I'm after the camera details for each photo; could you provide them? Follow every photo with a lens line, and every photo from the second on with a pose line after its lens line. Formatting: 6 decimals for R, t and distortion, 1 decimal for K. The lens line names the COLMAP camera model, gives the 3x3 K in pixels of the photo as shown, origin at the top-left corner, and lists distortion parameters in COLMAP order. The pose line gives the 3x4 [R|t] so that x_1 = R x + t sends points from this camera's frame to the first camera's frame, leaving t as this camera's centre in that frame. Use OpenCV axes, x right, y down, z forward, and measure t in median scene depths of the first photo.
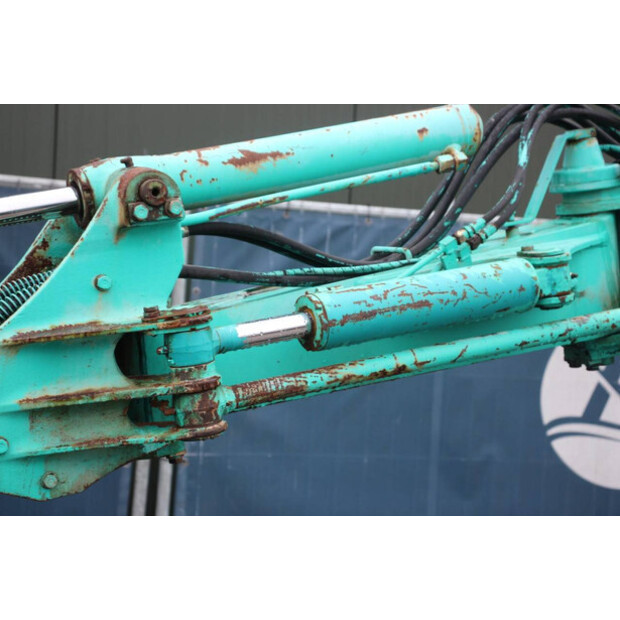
lens RADIAL K [[1455.2, 0, 323.4], [0, 1455.2, 308.5], [0, 0, 1]] dist [0.419601, 0.000000]
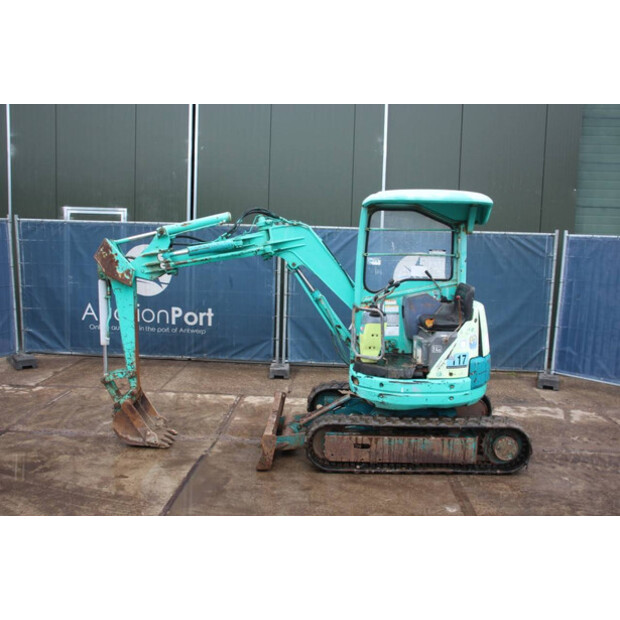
lens RADIAL K [[611.9, 0, 312.4], [0, 611.9, 313.5], [0, 0, 1]] dist [-0.062067, 0.000000]
pose [[0.919194, 0.009948, -0.393680, 1.451614], [0.018583, 0.997472, 0.068593, 0.101394], [0.393367, -0.070366, 0.916685, -1.128292]]
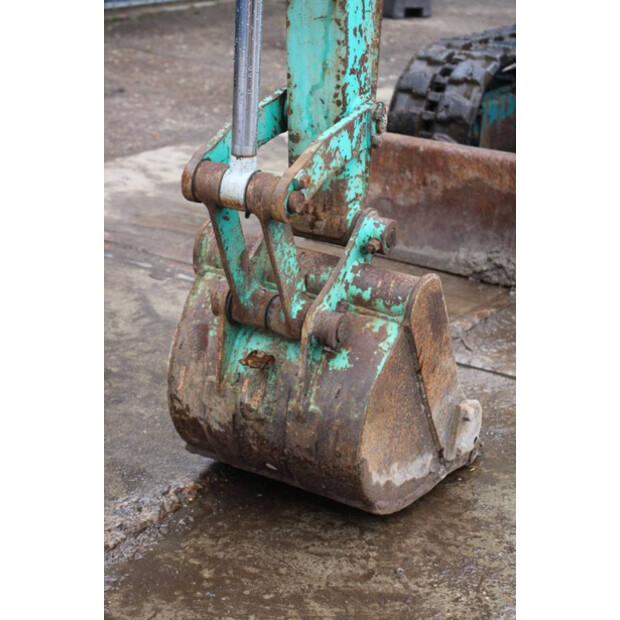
lens RADIAL K [[1455.2, 0, 311.0], [0, 1455.2, 308.1], [0, 0, 1]] dist [0.419601, 0.000000]
pose [[0.809279, -0.220531, 0.544458, -0.935092], [0.021972, 0.937571, 0.347100, 0.280761], [-0.587014, -0.268938, 0.763601, 0.123331]]
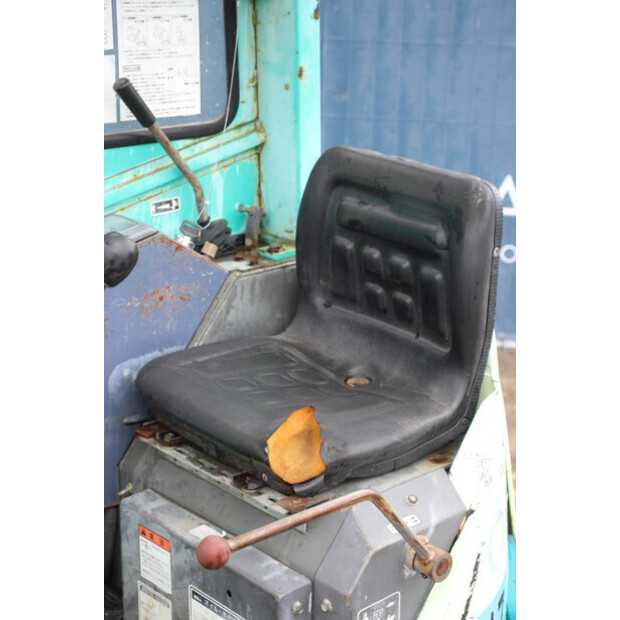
lens RADIAL K [[1216.2, 0, 310.3], [0, 1216.2, 313.7], [0, 0, 1]] dist [0.292064, 0.000000]
pose [[0.959391, -0.128174, 0.251275, 0.760313], [0.054680, 0.958410, 0.280108, 0.024174], [-0.276728, -0.254993, 0.926499, 0.600010]]
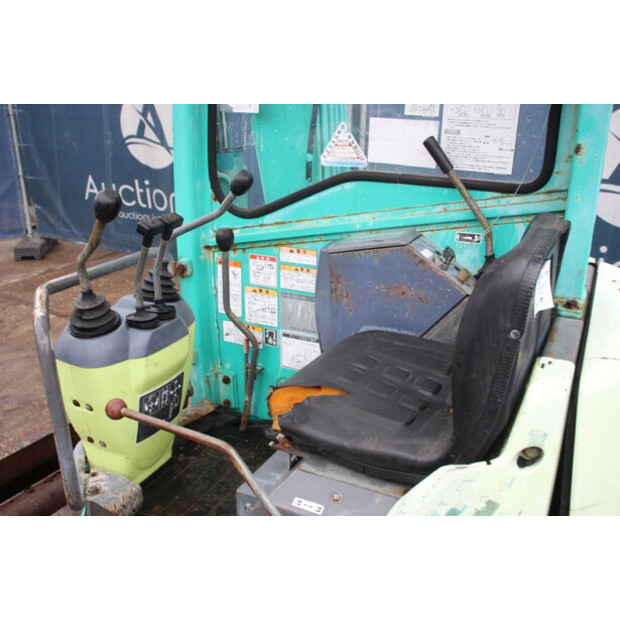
lens RADIAL K [[611.9, 0, 309.7], [0, 611.9, 311.5], [0, 0, 1]] dist [-0.062067, 0.000000]
pose [[0.614017, 0.227500, -0.755796, 1.288195], [-0.014892, 0.960729, 0.277087, 0.103440], [0.789153, -0.158881, 0.593292, 1.008093]]
